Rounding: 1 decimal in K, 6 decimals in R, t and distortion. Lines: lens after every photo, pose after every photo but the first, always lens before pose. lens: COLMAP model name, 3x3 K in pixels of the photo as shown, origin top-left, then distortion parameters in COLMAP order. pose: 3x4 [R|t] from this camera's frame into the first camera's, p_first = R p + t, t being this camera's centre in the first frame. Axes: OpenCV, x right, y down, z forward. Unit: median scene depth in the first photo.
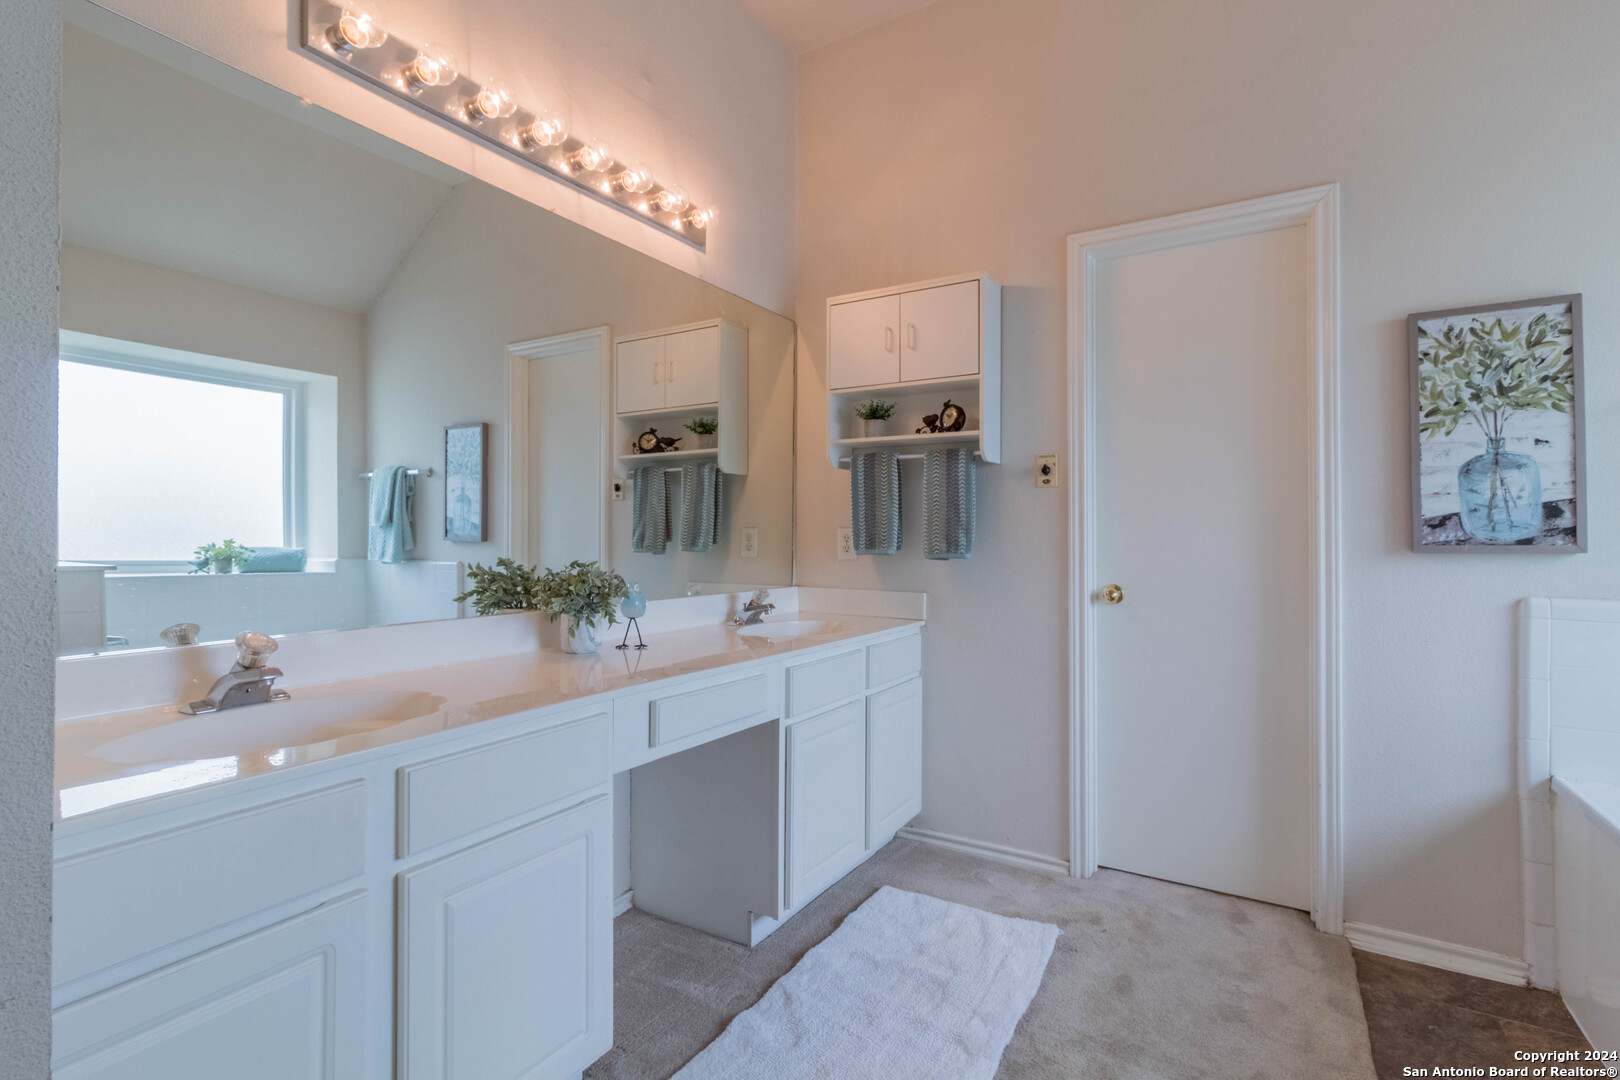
lens RADIAL K [[753.7, 0, 817.5], [0, 753.7, 526.6], [0, 0, 1]] dist [0.003409, 0.000752]
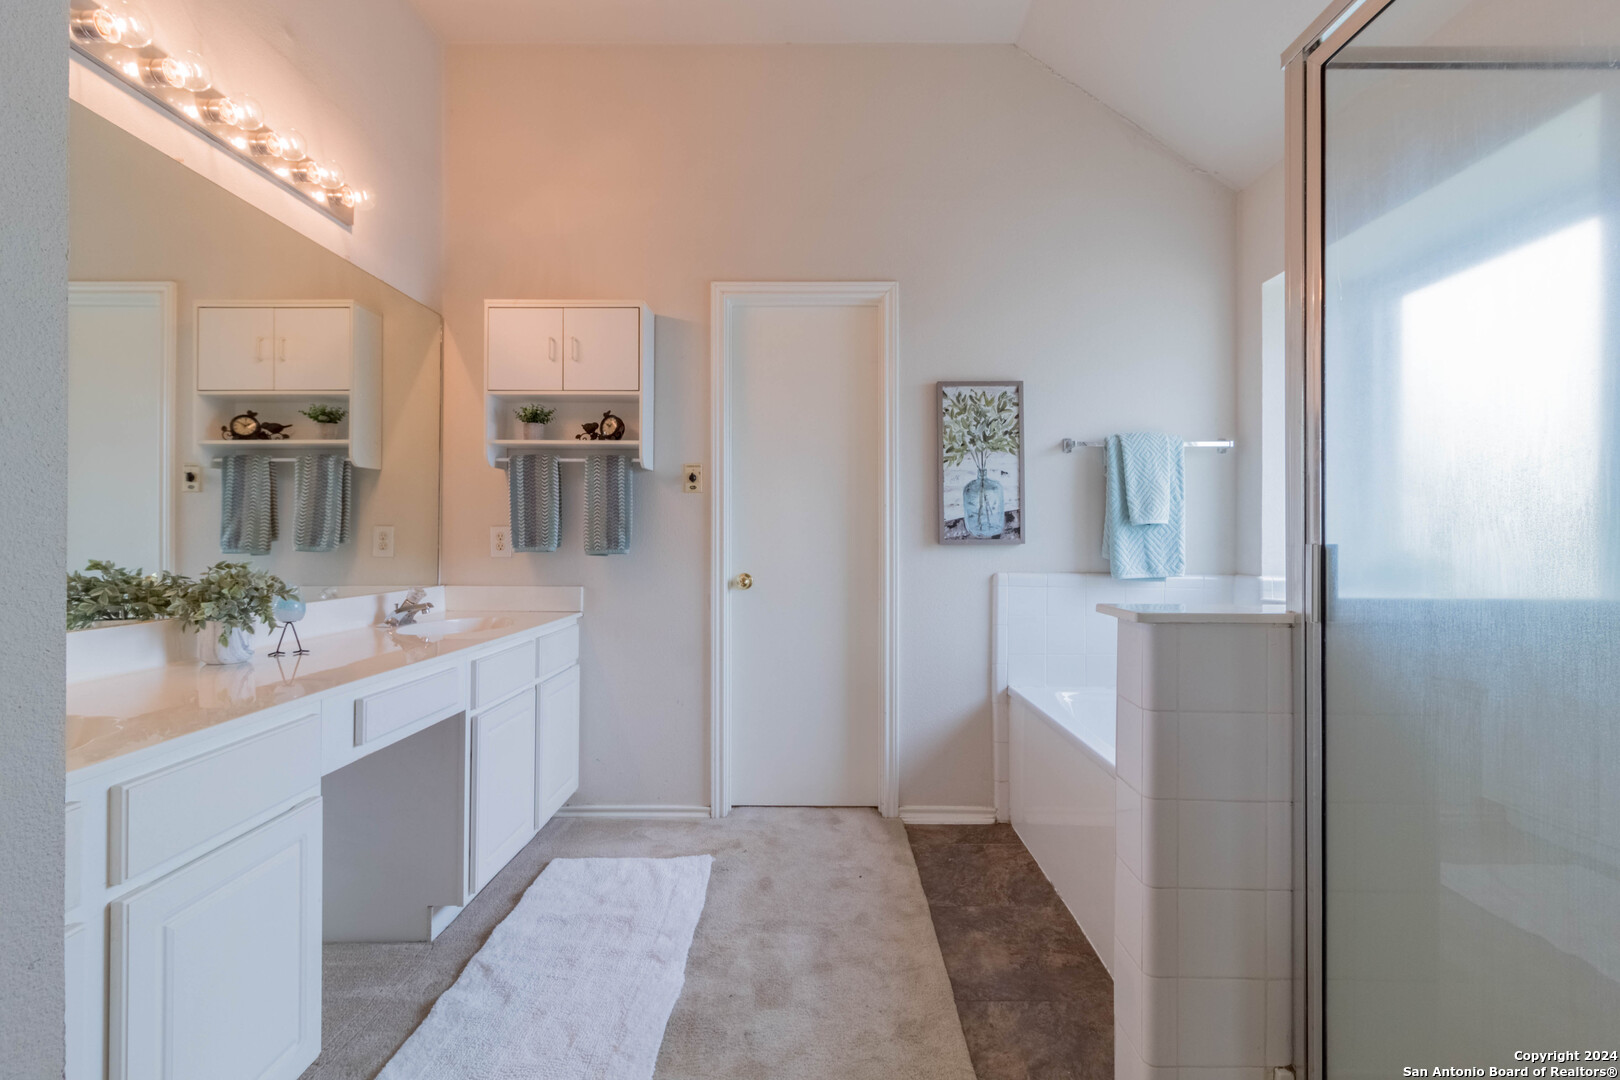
lens RADIAL K [[753.7, 0, 803.0], [0, 753.7, 527.2], [0, 0, 1]] dist [0.003409, 0.000752]
pose [[0.862499, 0.003689, 0.506045, -0.165179], [-0.004570, 0.999989, 0.000498, 0.001017], [-0.506038, -0.002742, 0.862507, -0.116312]]
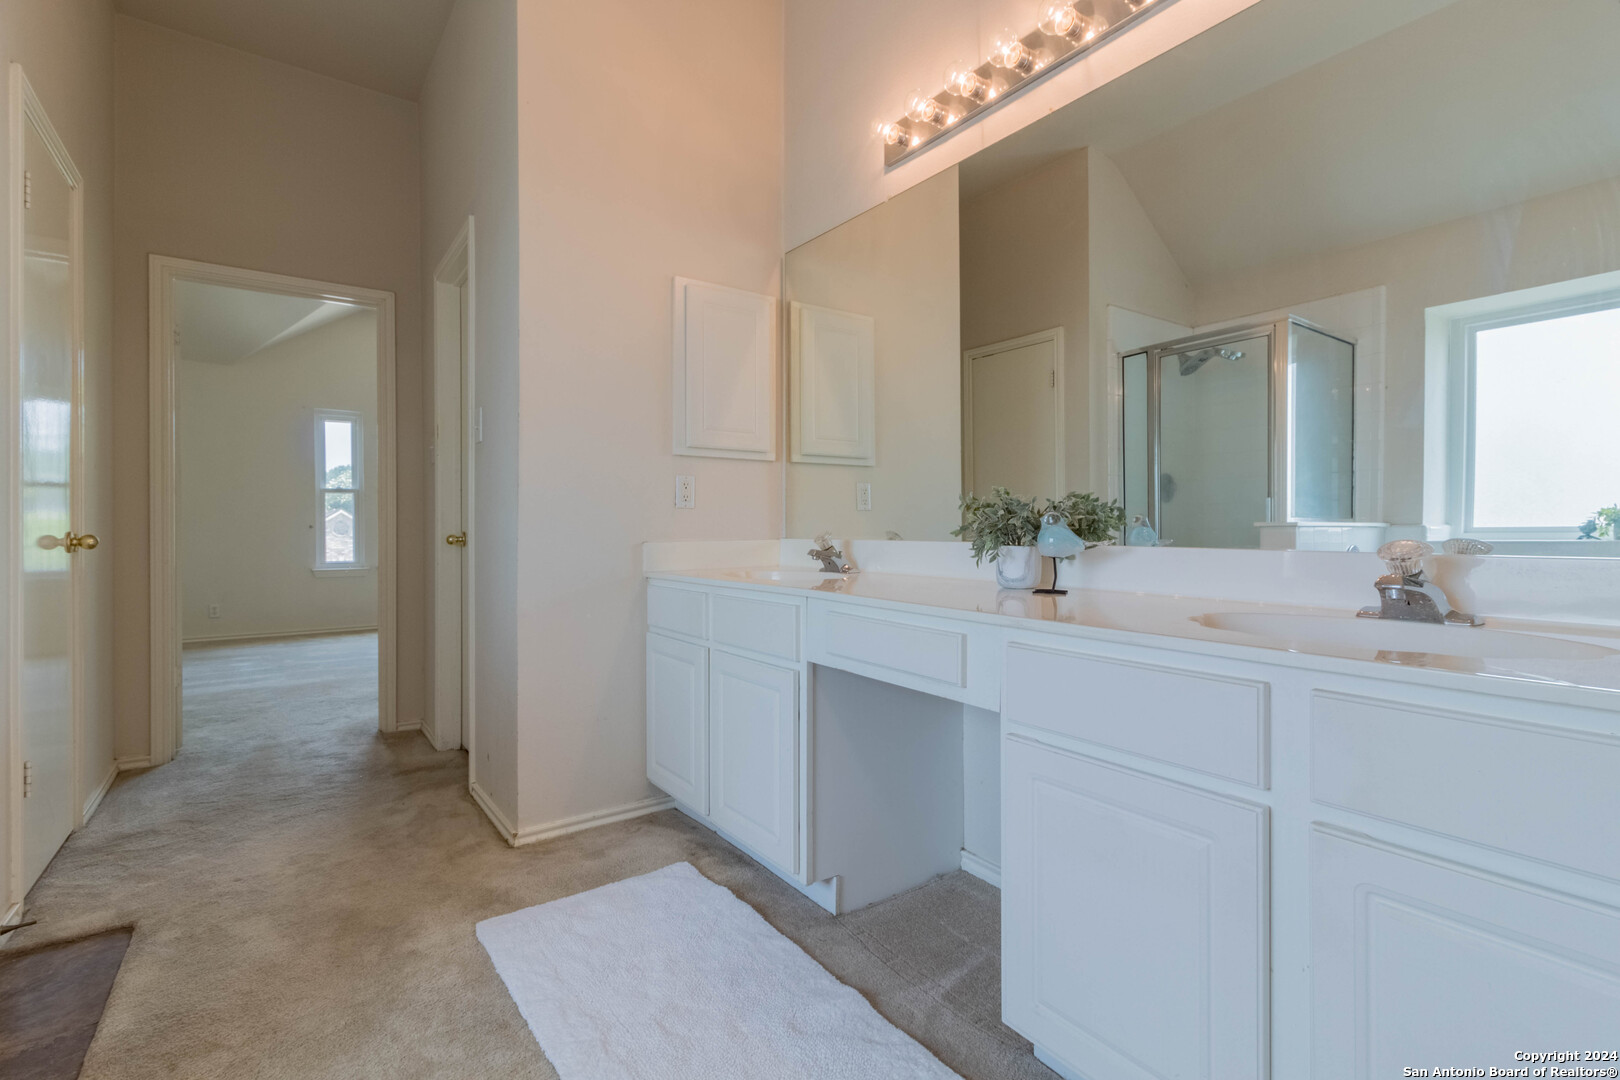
lens RADIAL K [[753.7, 0, 820.9], [0, 753.7, 530.1], [0, 0, 1]] dist [0.003409, 0.000752]
pose [[-0.390088, -0.001319, -0.920776, 0.589361], [0.010084, 0.999933, -0.005704, 0.091876], [0.920722, -0.011510, -0.390049, 1.064918]]
